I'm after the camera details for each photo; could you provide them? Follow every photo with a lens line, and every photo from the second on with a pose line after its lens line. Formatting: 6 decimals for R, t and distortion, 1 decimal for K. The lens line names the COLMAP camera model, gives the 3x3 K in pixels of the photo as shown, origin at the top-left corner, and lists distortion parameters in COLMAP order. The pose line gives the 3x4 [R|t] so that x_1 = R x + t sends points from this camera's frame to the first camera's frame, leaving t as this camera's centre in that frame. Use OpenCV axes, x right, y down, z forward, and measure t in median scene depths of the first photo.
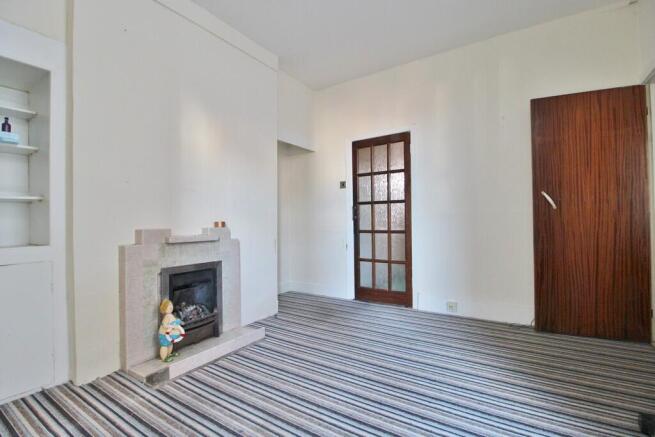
lens RADIAL K [[303.6, 0, 324.8], [0, 303.6, 218.7], [0, 0, 1]] dist [0.002415, -0.015841]
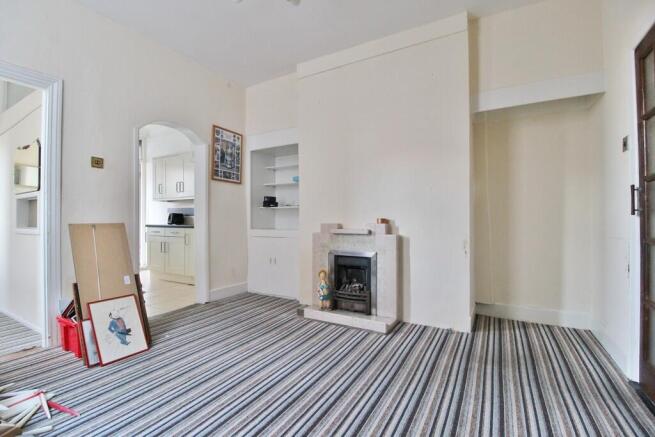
lens RADIAL K [[303.6, 0, 324.8], [0, 303.6, 218.7], [0, 0, 1]] dist [0.002415, -0.015841]
pose [[0.063078, 0.004139, -0.998000, 0.941421], [0.010255, 0.999936, 0.004795, 0.002510], [0.997956, -0.010537, 0.063032, 0.871018]]
